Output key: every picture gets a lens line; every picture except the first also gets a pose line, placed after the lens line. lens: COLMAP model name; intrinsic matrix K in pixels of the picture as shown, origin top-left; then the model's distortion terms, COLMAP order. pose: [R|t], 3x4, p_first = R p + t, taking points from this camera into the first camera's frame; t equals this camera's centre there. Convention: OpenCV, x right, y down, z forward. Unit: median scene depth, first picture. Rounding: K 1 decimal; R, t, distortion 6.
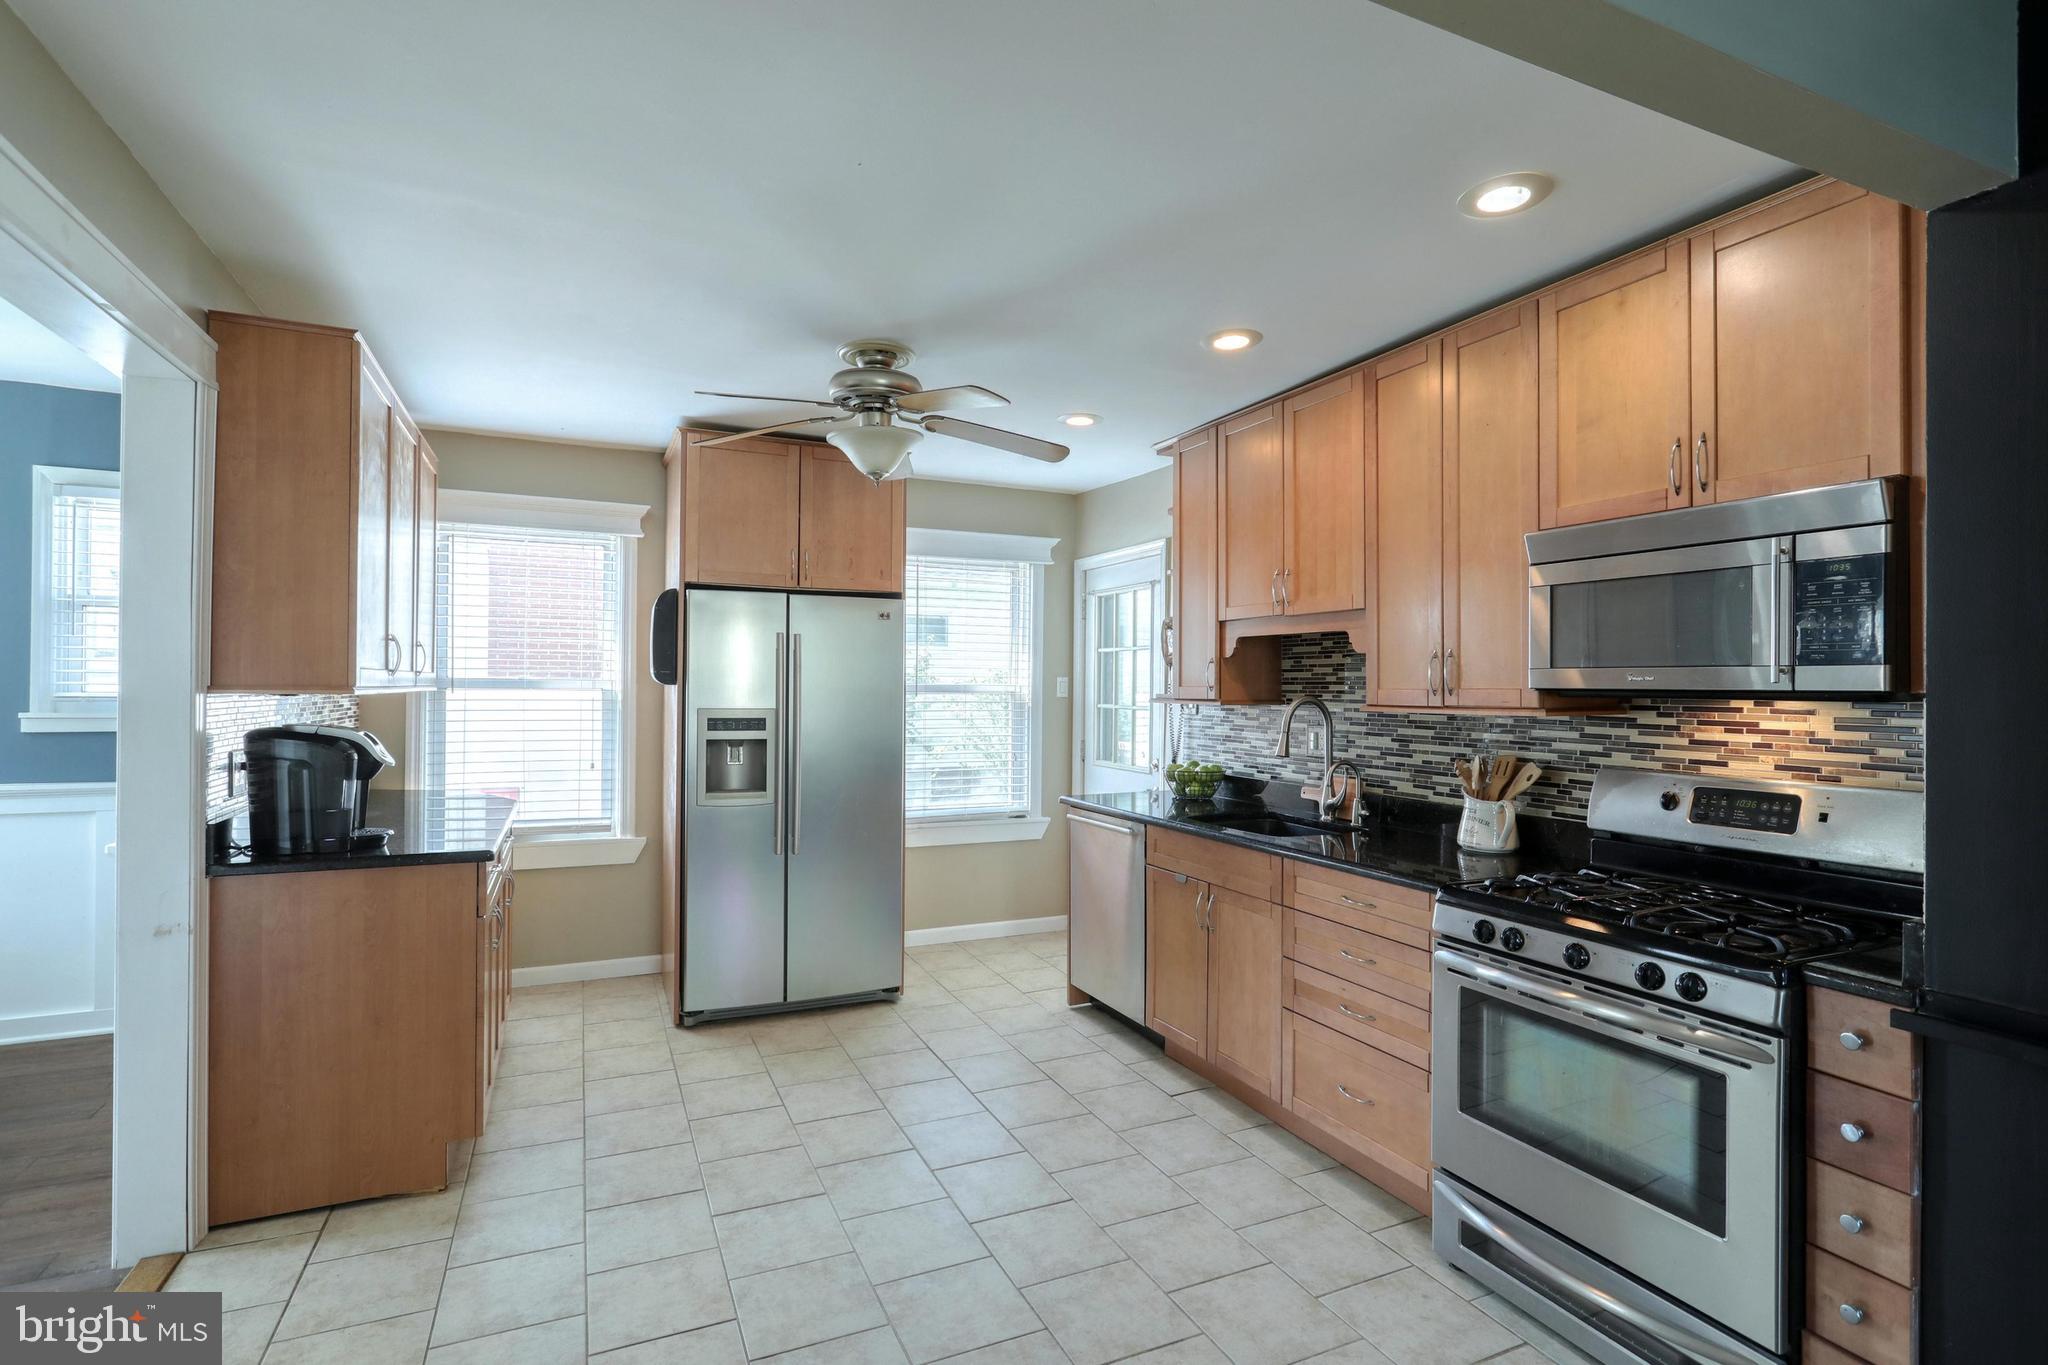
lens RADIAL K [[970.2, 0, 1012.5], [0, 970.2, 685.6], [0, 0, 1]] dist [-0.004471, 0.002870]
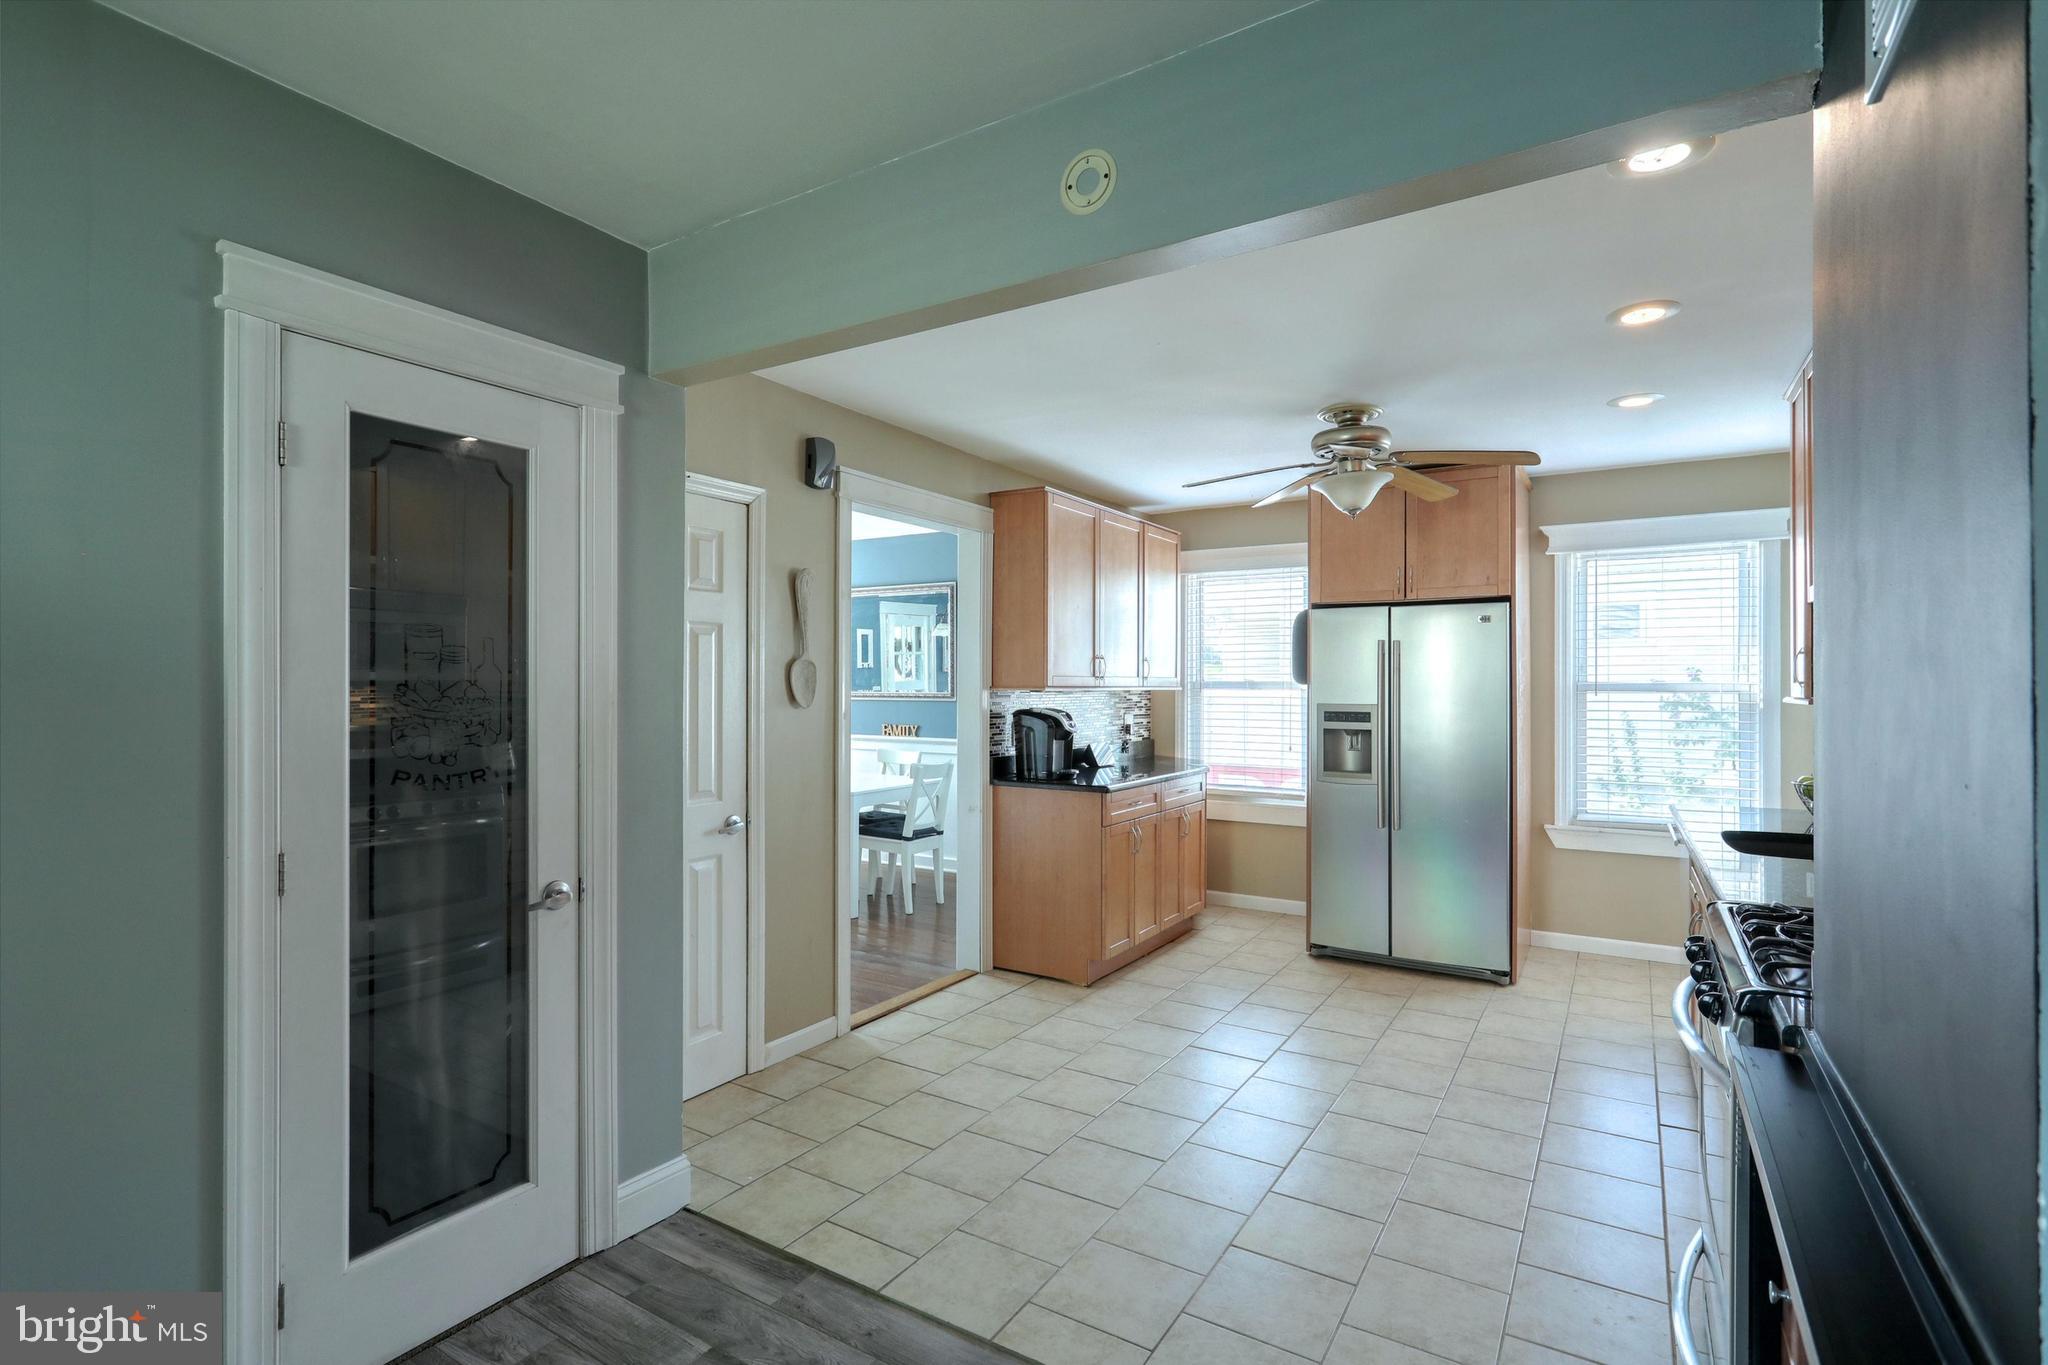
lens RADIAL K [[970.2, 0, 1017.6], [0, 970.2, 684.0], [0, 0, 1]] dist [-0.004471, 0.002870]
pose [[0.551184, -0.008842, -0.834337, 0.572968], [0.004579, 0.999961, -0.007573, 0.006408], [0.834371, 0.000354, 0.551203, -0.020162]]
